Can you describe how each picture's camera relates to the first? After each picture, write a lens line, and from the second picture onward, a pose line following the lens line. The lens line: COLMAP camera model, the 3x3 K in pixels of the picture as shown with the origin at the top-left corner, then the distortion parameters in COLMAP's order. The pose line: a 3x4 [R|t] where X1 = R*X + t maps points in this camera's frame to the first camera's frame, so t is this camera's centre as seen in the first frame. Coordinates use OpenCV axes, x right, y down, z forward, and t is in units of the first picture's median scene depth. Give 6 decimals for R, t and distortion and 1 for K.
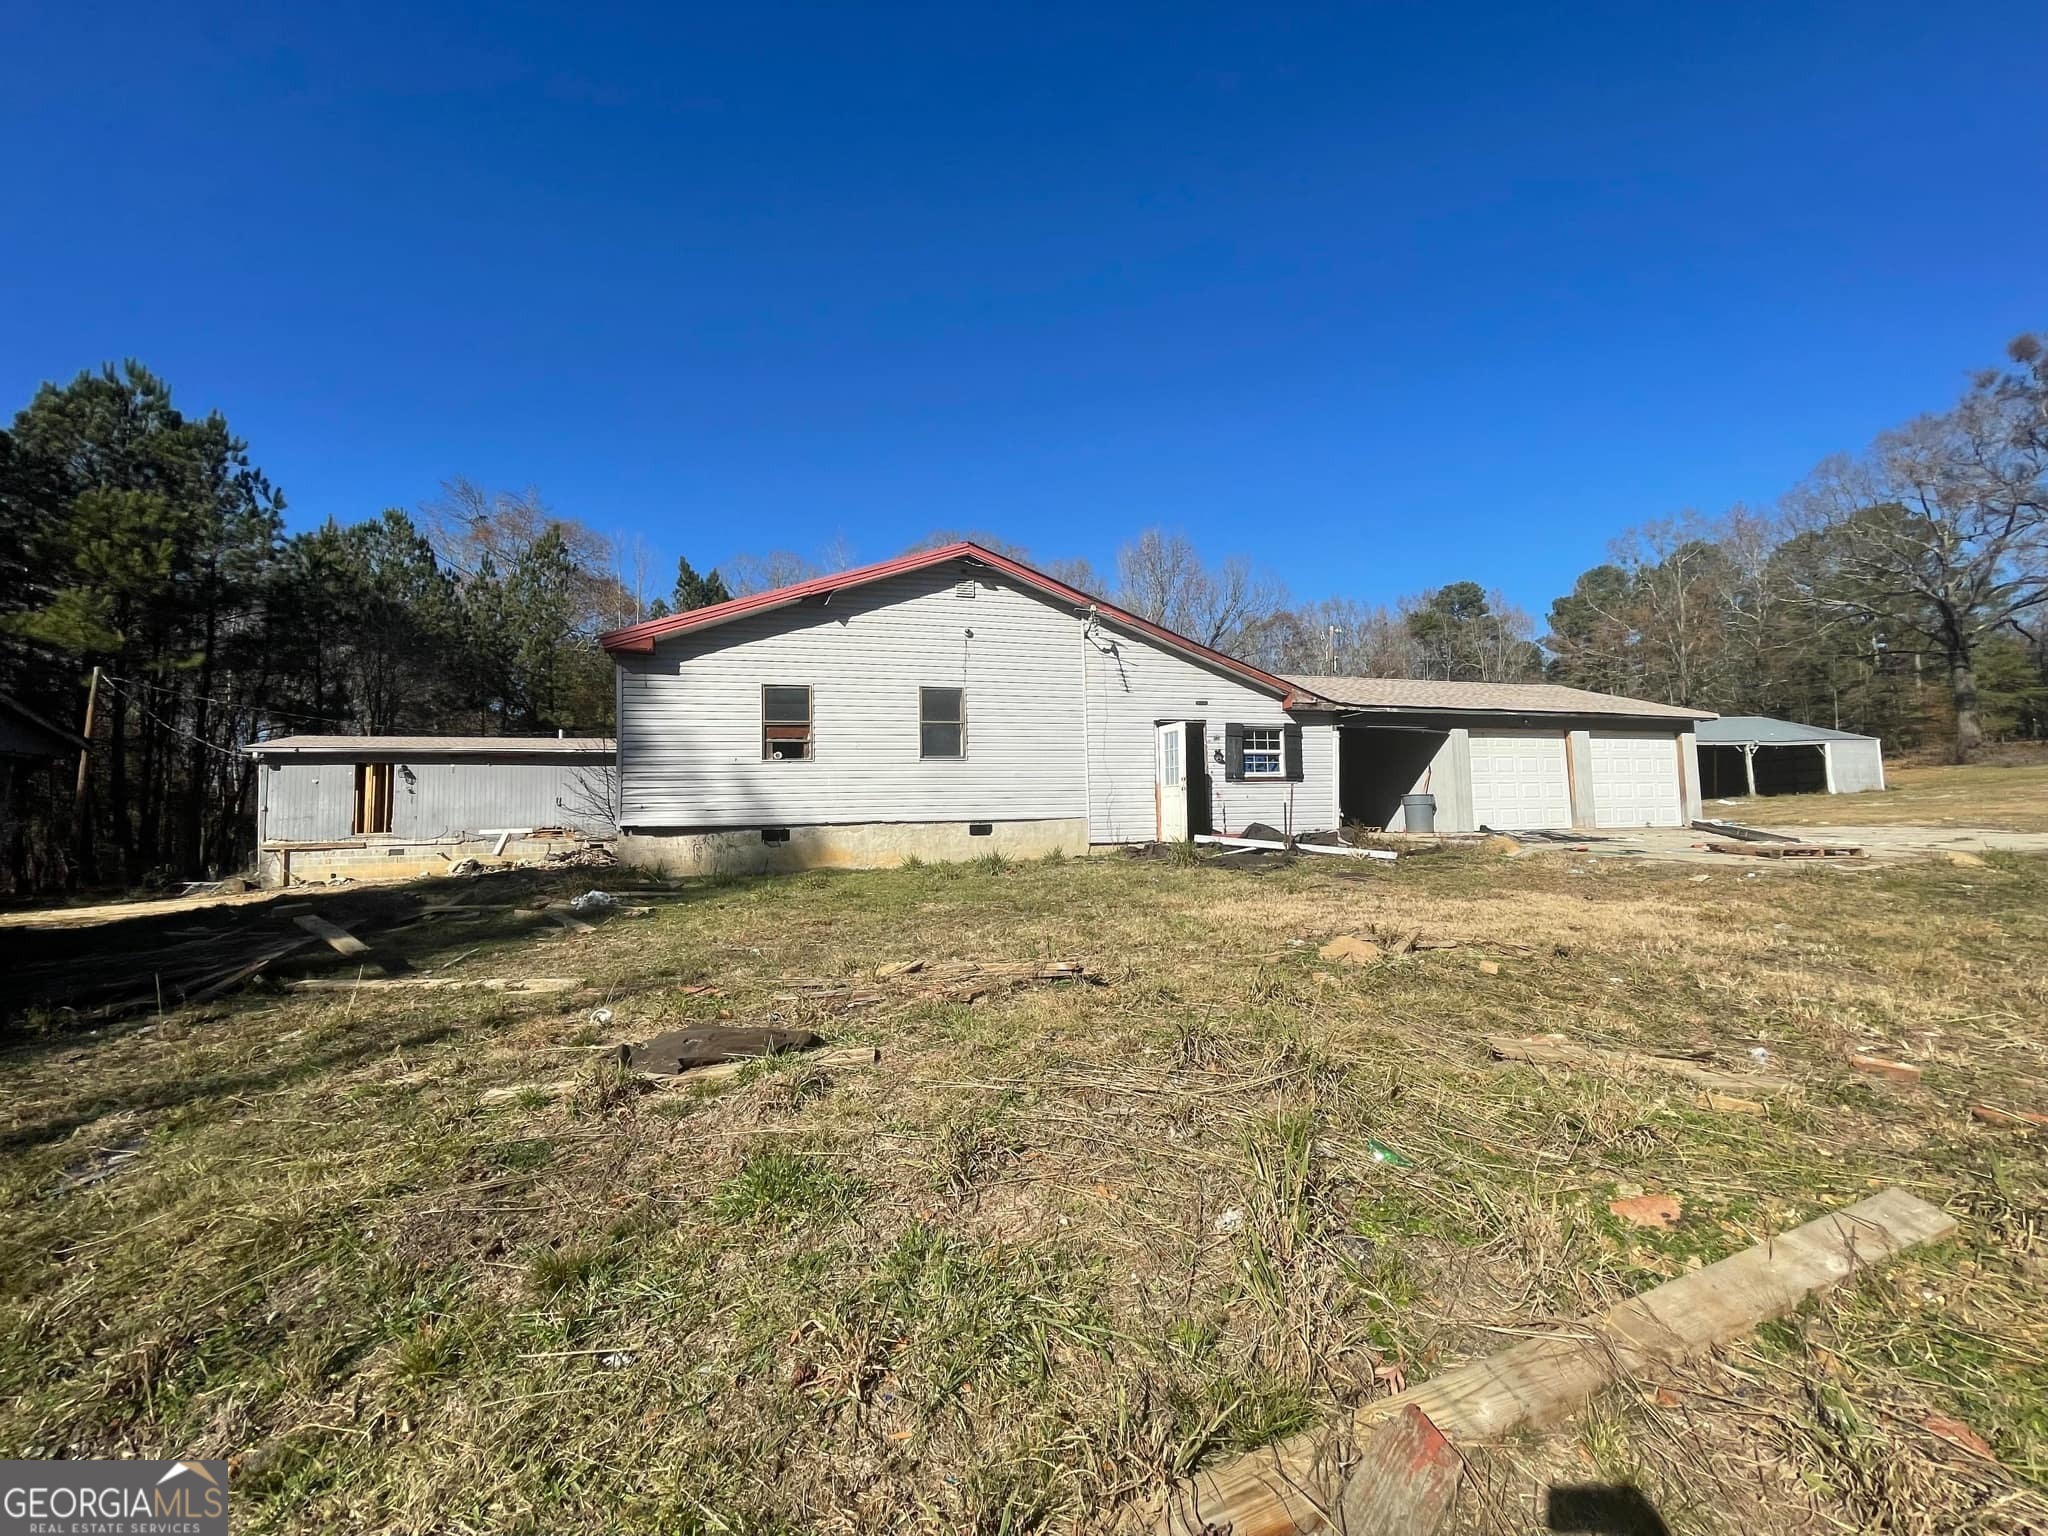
lens RADIAL K [[811.1, 0, 1024.0], [0, 811.1, 768.0], [0, 0, 1]] dist [-0.013267, 0.000035]
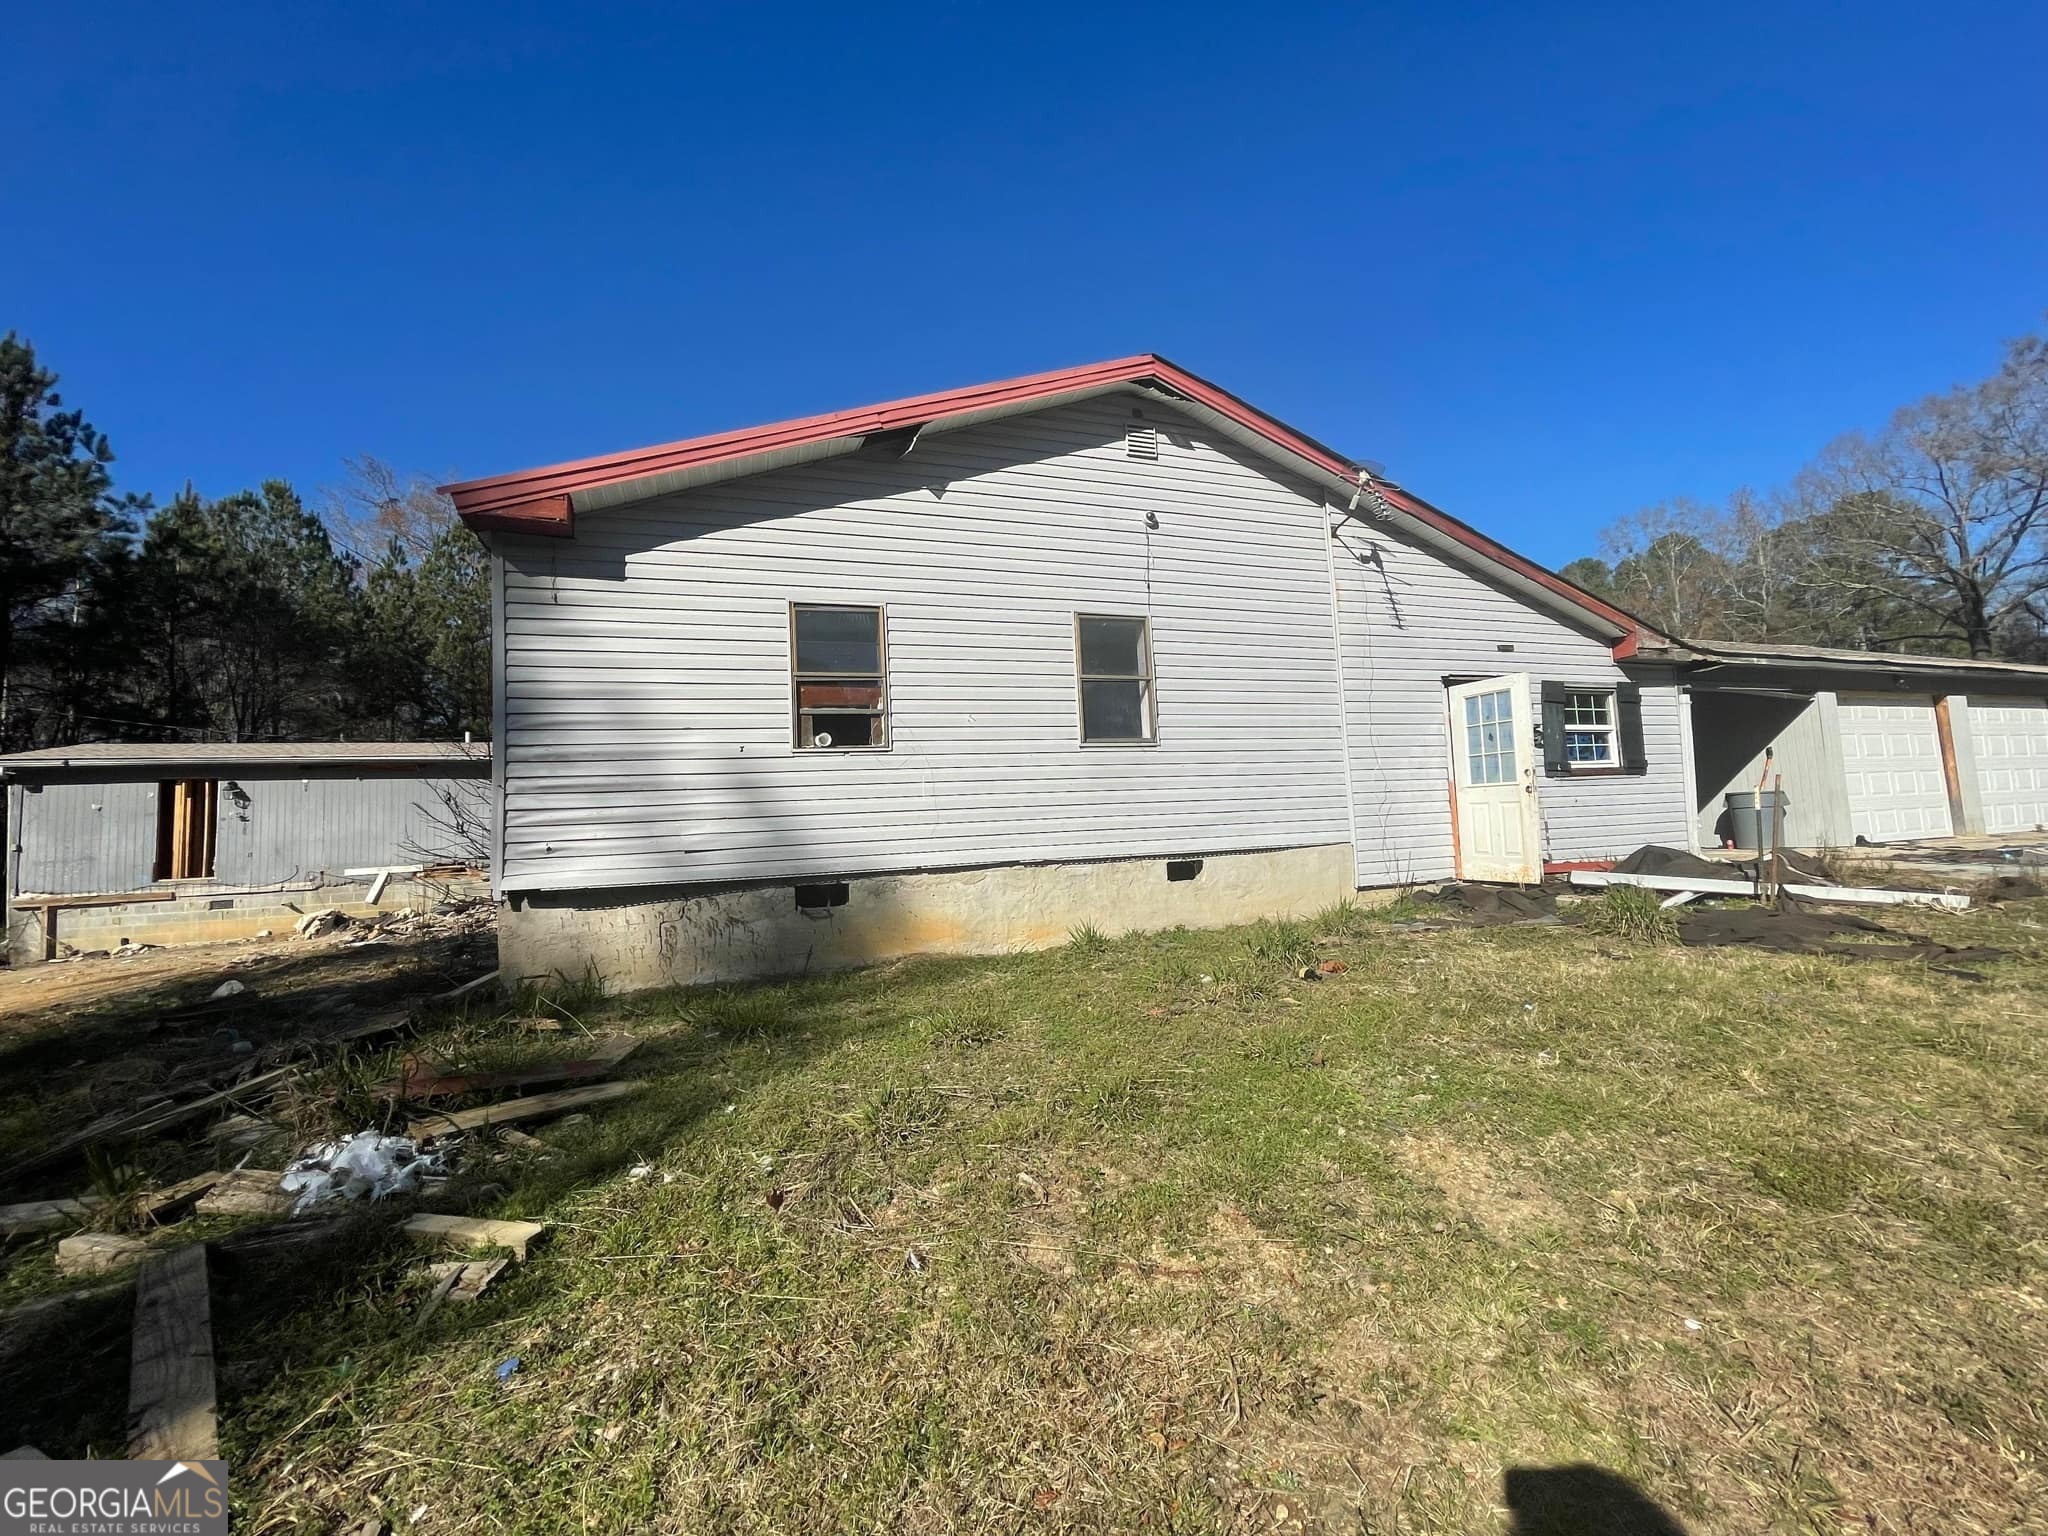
lens RADIAL K [[811.1, 0, 1024.0], [0, 811.1, 768.0], [0, 0, 1]] dist [-0.013267, 0.000035]
pose [[0.998365, -0.019380, 0.053782, -0.113422], [0.019912, 0.999758, -0.009376, 0.005266], [-0.053587, 0.010432, 0.998509, 0.266216]]
